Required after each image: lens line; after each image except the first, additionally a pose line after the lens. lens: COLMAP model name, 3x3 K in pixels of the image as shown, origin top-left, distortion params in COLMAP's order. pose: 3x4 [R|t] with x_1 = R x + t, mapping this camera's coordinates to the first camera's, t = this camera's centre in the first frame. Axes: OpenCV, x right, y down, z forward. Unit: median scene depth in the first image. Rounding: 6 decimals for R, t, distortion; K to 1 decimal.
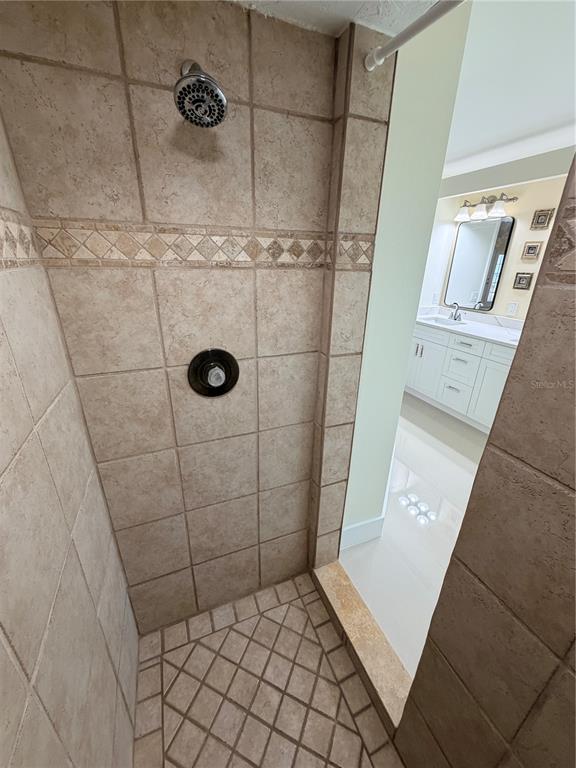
lens RADIAL K [[306.0, 0, 288.0], [0, 306.0, 384.0], [0, 0, 1]] dist [0.000102, 0.000309]
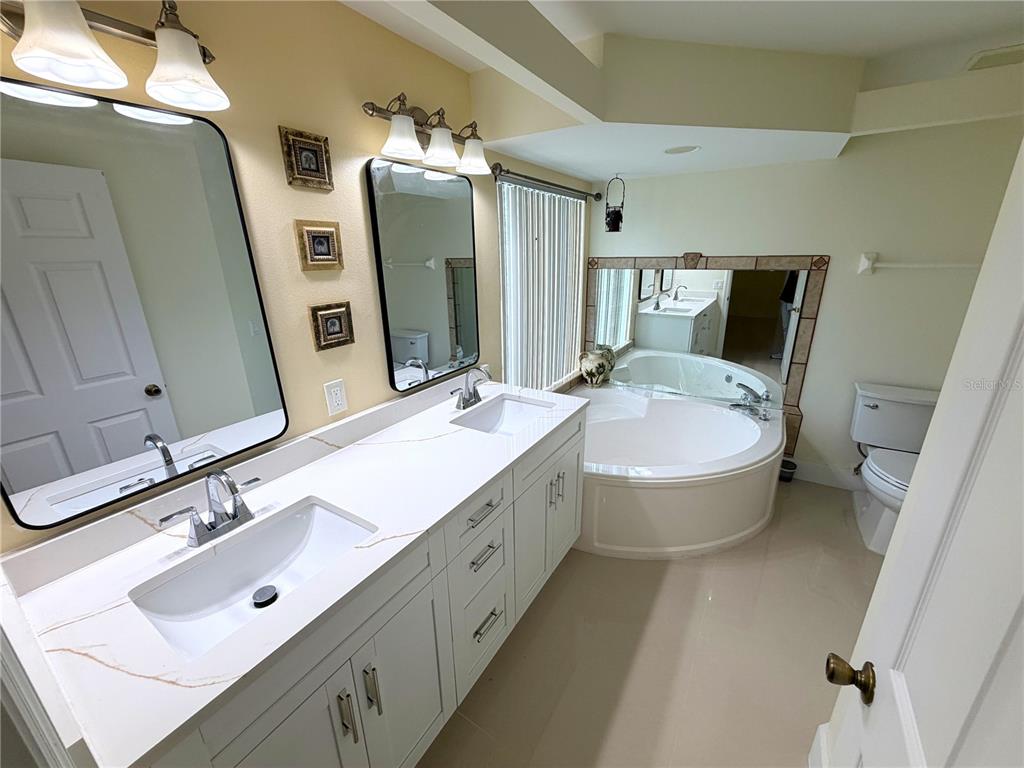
lens RADIAL K [[412.7, 0, 508.8], [0, 412.7, 384.9], [0, 0, 1]] dist [0.000241, -0.000405]
pose [[-0.575009, -0.263244, 0.774640, 0.245285], [0.313116, 0.803931, 0.505621, -0.473077], [-0.755859, 0.533290, -0.379842, 1.087228]]
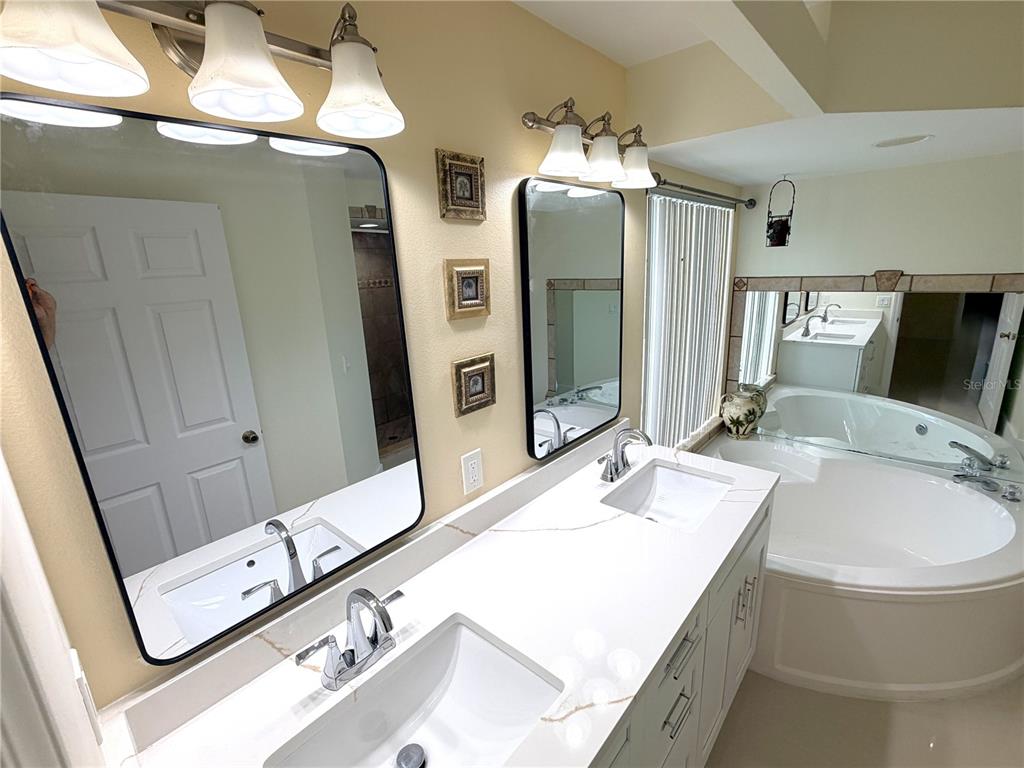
lens RADIAL K [[463.5, 0, 509.8], [0, 463.5, 384.8], [0, 0, 1]] dist [-0.000062, 0.000053]
pose [[-0.440861, -0.229758, 0.867671, 0.368947], [0.368494, 0.835132, 0.408372, -0.517102], [-0.818446, 0.499767, -0.283513, 1.121185]]
